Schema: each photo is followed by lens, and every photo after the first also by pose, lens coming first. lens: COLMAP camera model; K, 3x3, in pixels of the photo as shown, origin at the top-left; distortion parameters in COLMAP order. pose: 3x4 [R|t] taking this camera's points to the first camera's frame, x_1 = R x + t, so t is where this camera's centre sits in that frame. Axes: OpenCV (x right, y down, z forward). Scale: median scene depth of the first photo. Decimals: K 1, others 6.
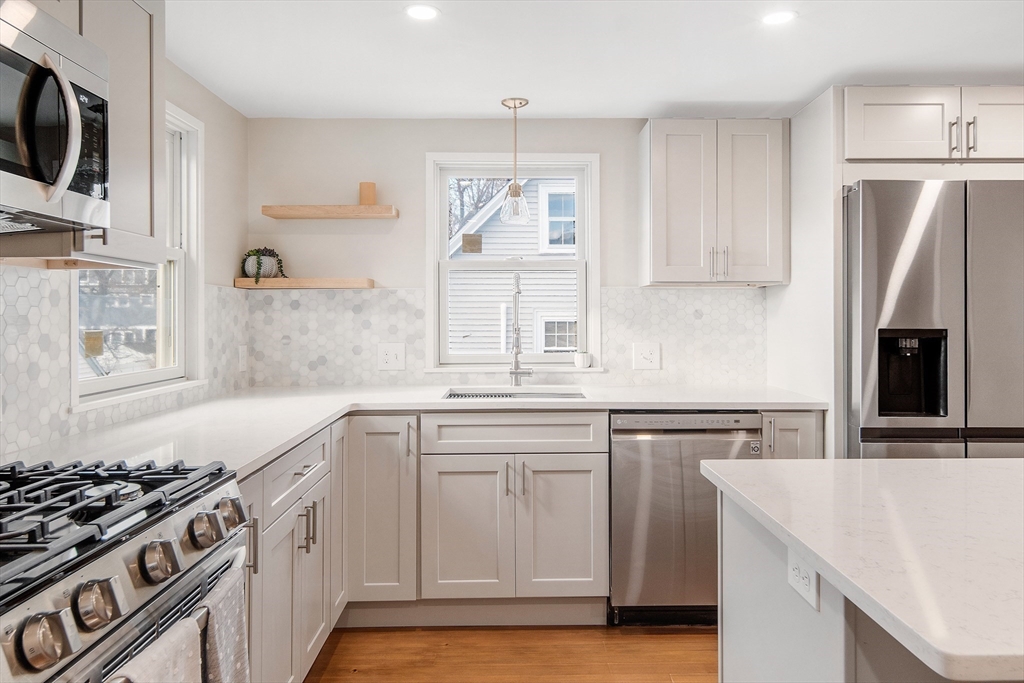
lens RADIAL K [[692.4, 0, 517.4], [0, 692.4, 292.8], [0, 0, 1]] dist [0.000106, 0.001361]
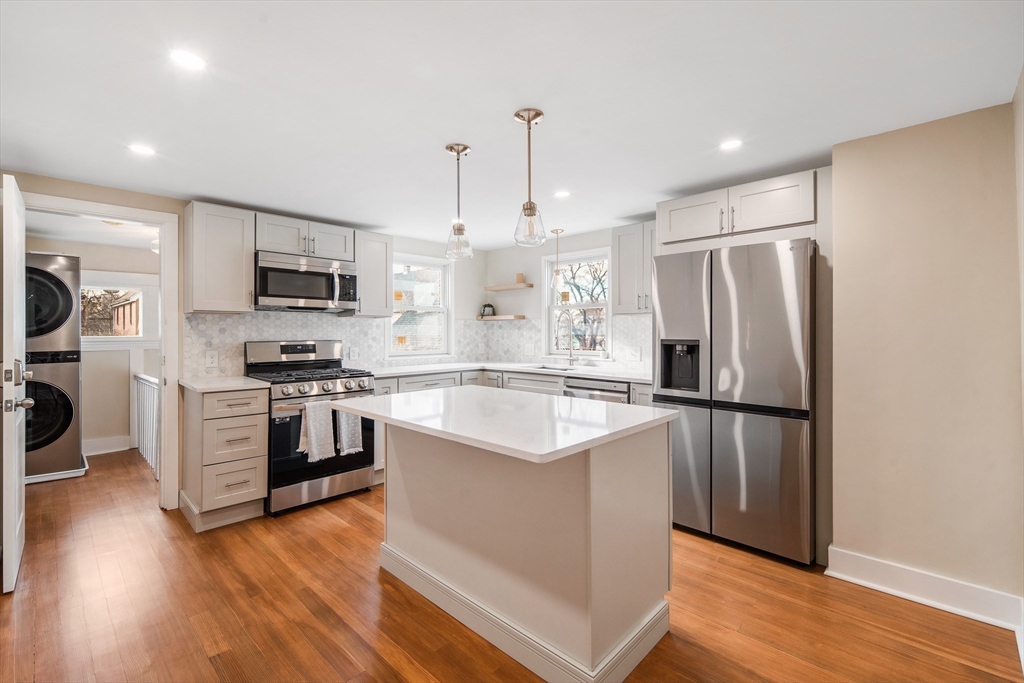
lens RADIAL K [[452.9, 0, 516.8], [0, 452.9, 312.8], [0, 0, 1]] dist [0.000779, -0.000243]
pose [[0.708961, -0.027799, -0.704700, 0.975595], [0.023087, 0.999602, -0.016205, -0.005118], [0.704870, -0.004780, 0.709321, -0.080217]]
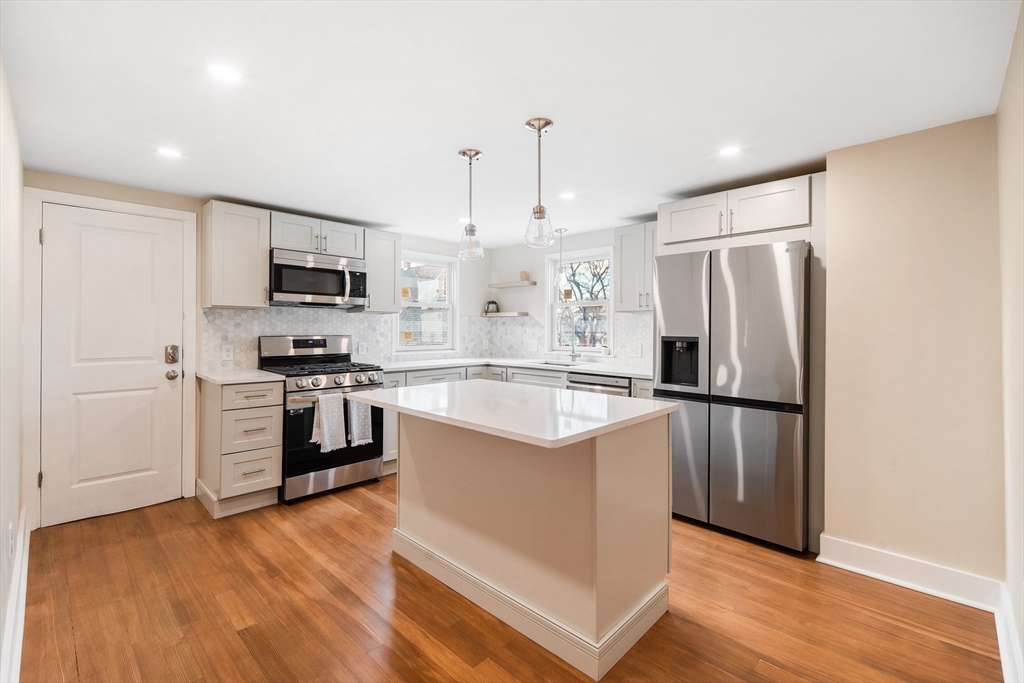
lens RADIAL K [[453.3, 0, 515.6], [0, 453.3, 309.7], [0, 0, 1]] dist [0.000524, 0.000161]
pose [[0.708205, -0.022825, -0.705638, 0.993866], [0.016649, 0.999739, -0.015629, -0.005731], [0.705810, -0.000679, 0.708401, -0.122357]]
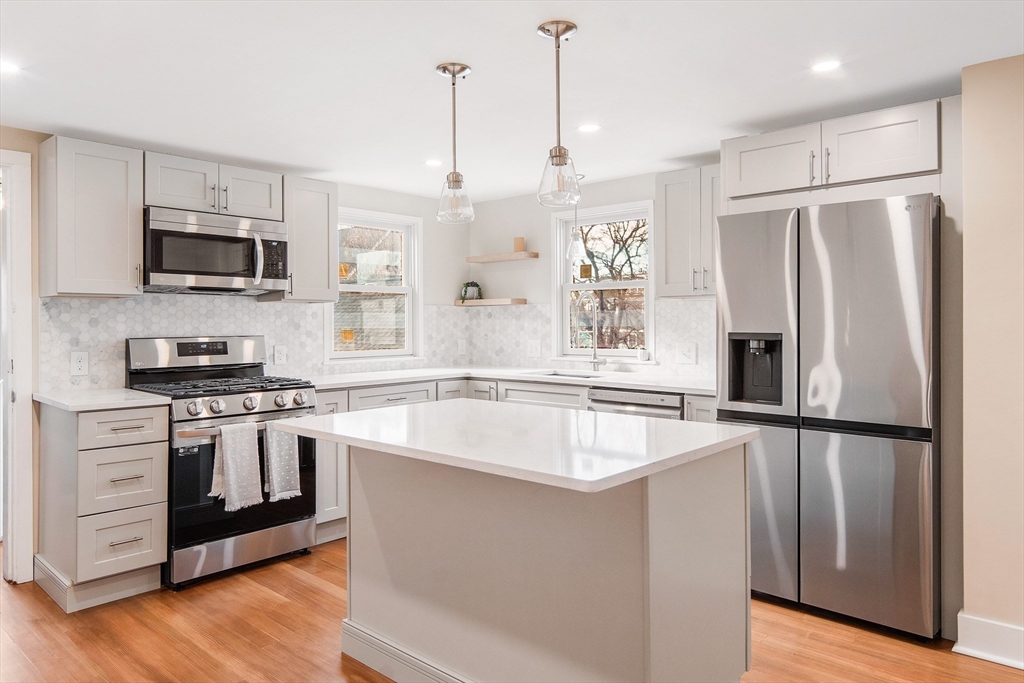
lens RADIAL K [[692.4, 0, 517.4], [0, 692.4, 292.8], [0, 0, 1]] dist [0.000106, 0.001361]
pose [[0.730696, -0.029574, -0.682062, 0.999299], [0.025222, 0.999549, -0.016320, -0.008845], [0.682237, -0.005278, 0.731112, -0.176349]]
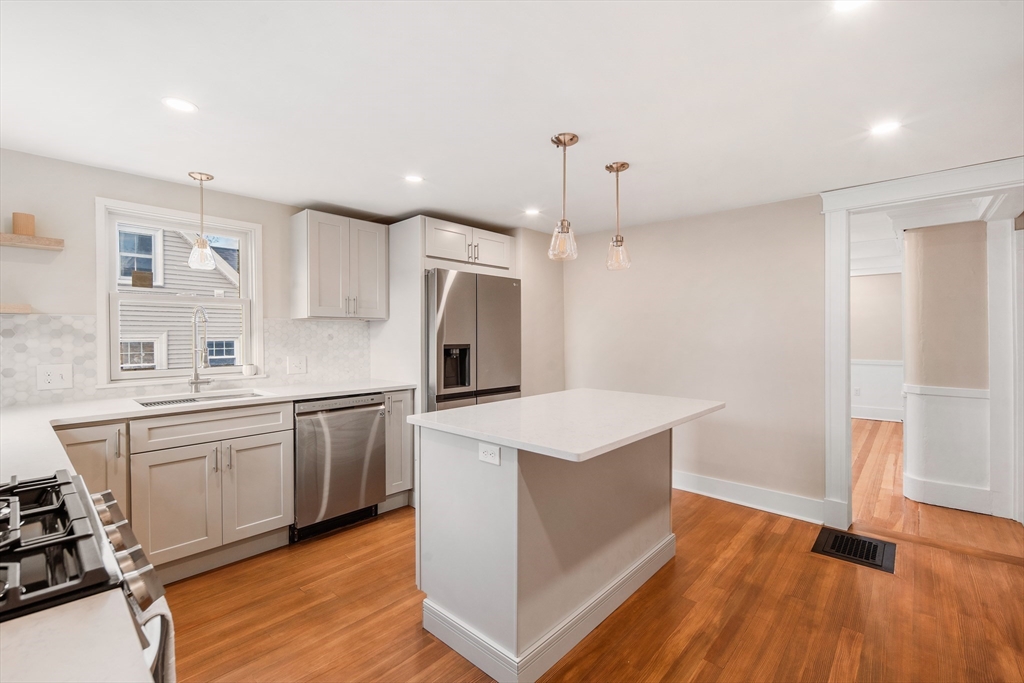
lens RADIAL K [[450.4, 0, 524.0], [0, 450.4, 321.1], [0, 0, 1]] dist [0.000243, 0.000006]
pose [[0.672332, 0.022526, 0.739907, -0.251282], [-0.022068, 0.999703, -0.010383, -0.005811], [-0.739921, -0.009347, 0.672629, -0.031505]]
